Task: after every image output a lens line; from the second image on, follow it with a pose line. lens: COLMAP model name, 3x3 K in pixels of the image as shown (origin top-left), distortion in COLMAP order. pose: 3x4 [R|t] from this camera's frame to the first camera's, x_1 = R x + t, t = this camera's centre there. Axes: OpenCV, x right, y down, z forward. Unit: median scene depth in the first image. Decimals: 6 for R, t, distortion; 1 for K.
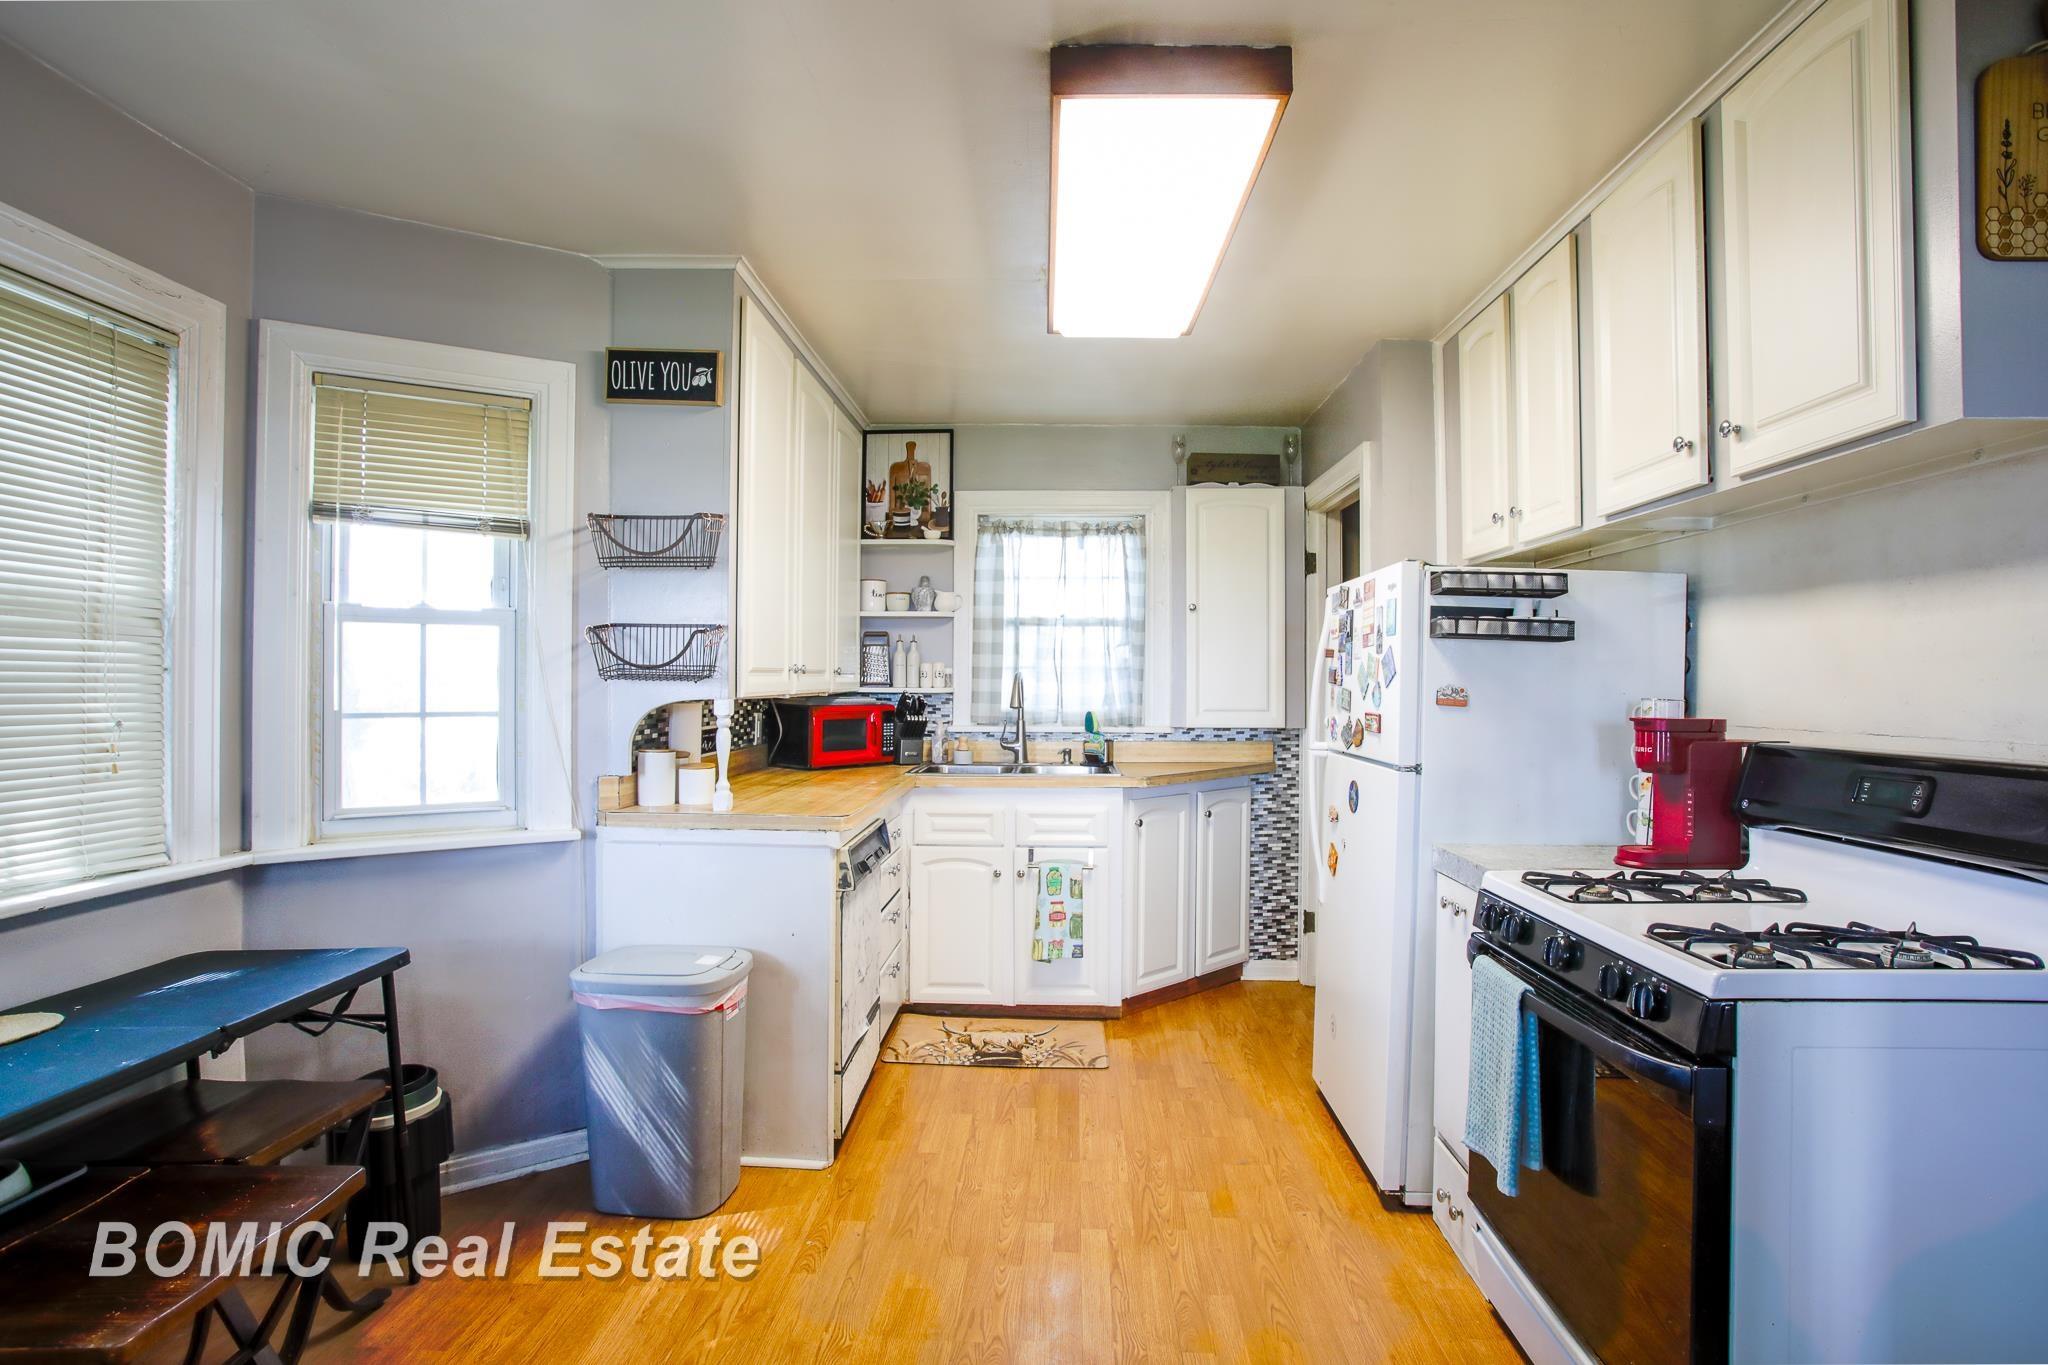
lens RADIAL K [[991.4, 0, 1030.8], [0, 991.4, 667.2], [0, 0, 1]] dist [-0.042685, 0.002294]
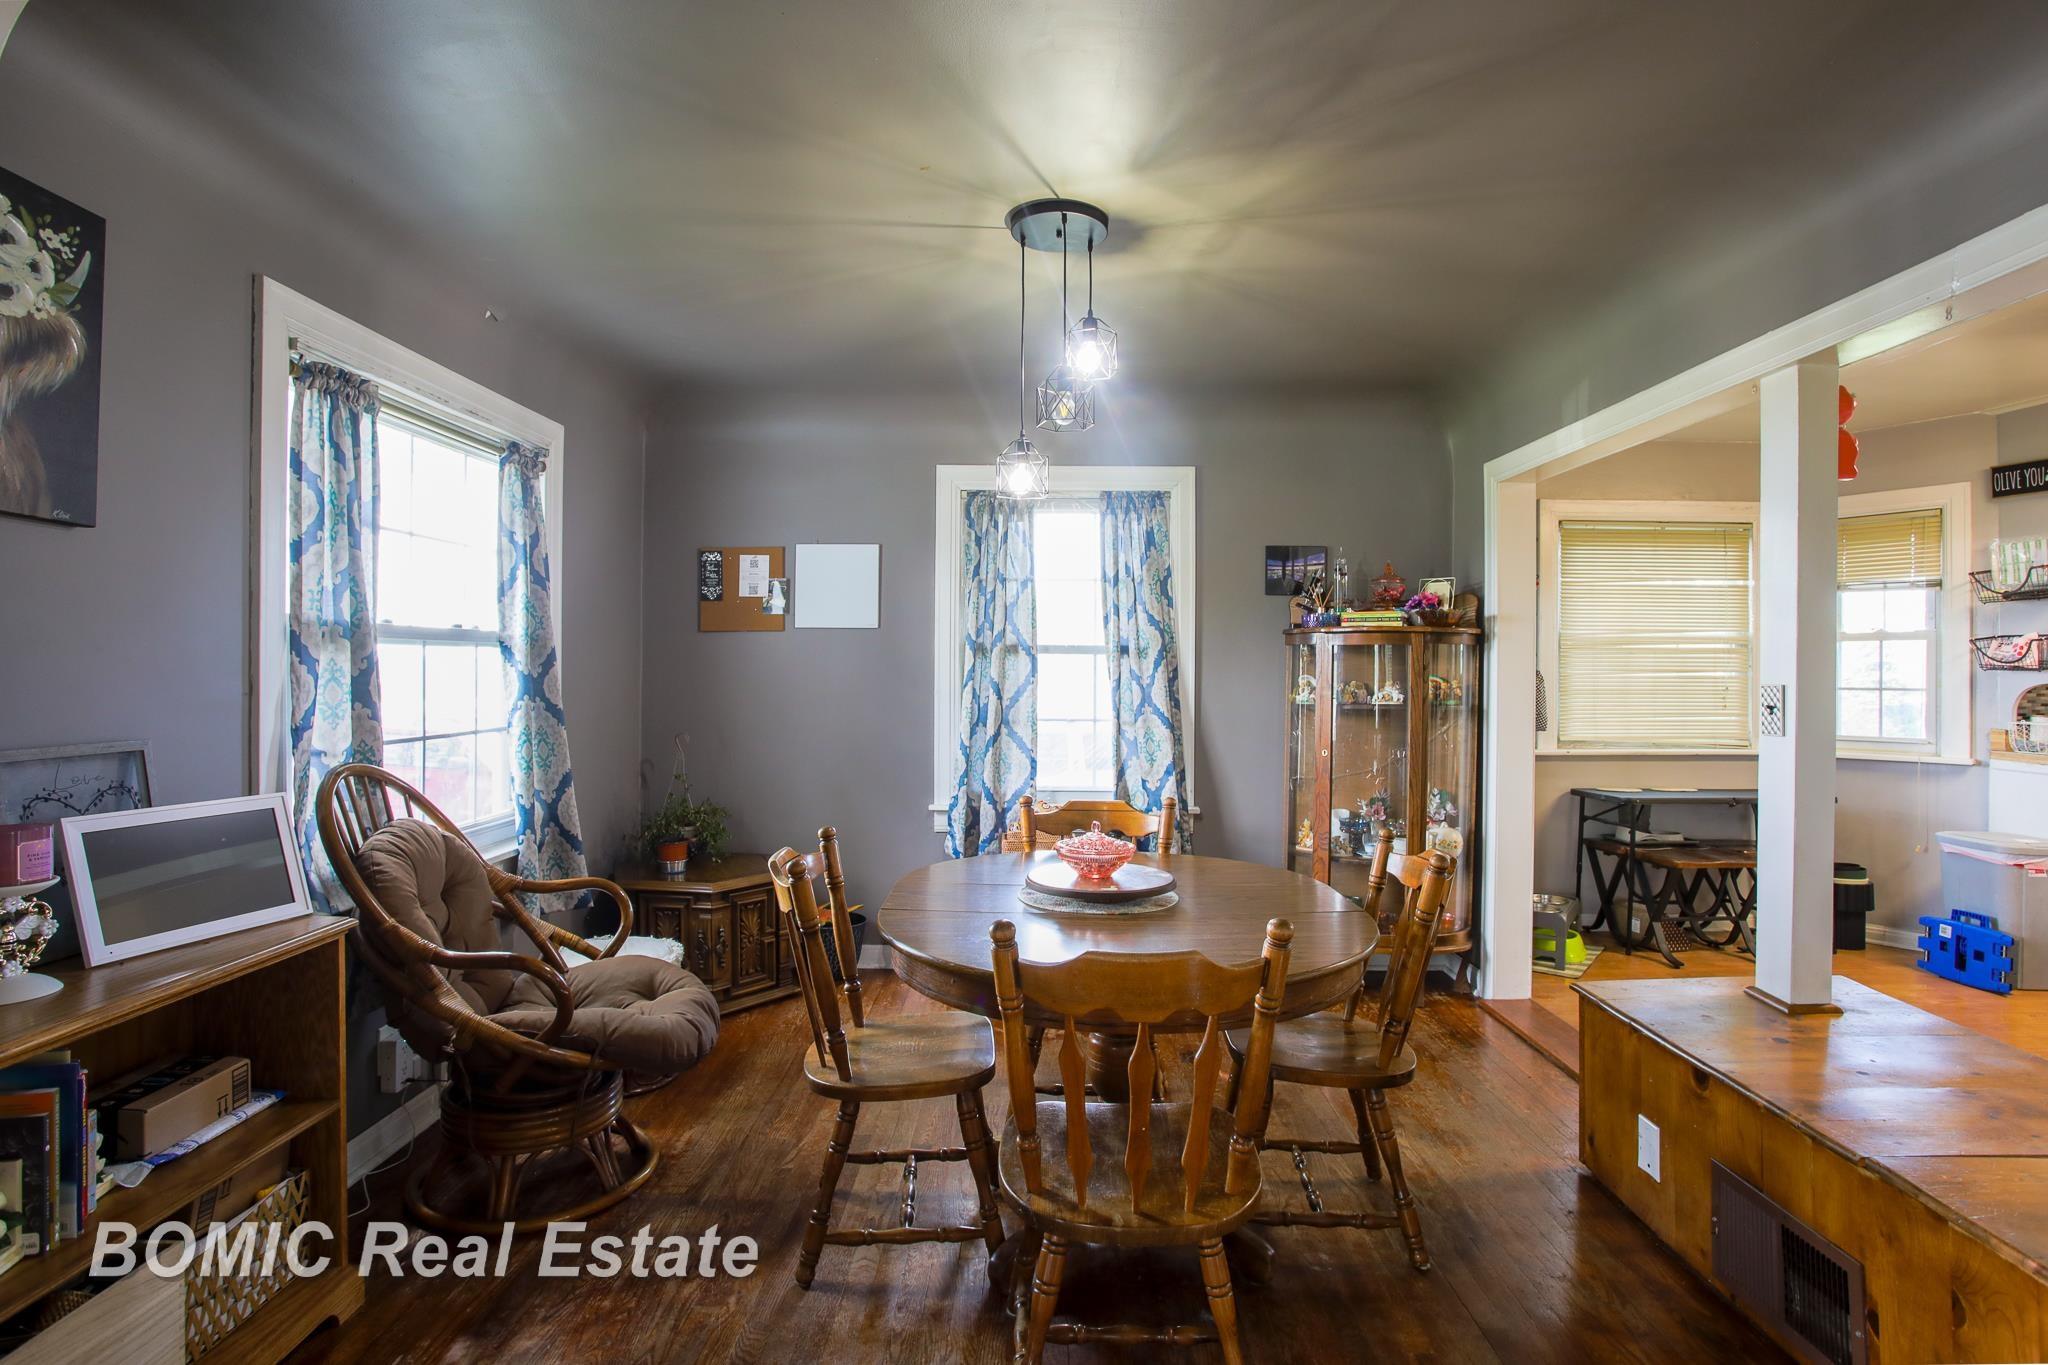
lens RADIAL K [[1112.4, 0, 1026.2], [0, 1112.4, 667.8], [0, 0, 1]] dist [-0.003347, -0.000105]
pose [[0.034846, -0.007430, -0.999365, 1.400444], [0.005689, 0.999958, -0.007236, 0.013279], [0.999376, -0.005433, 0.034887, -0.697410]]
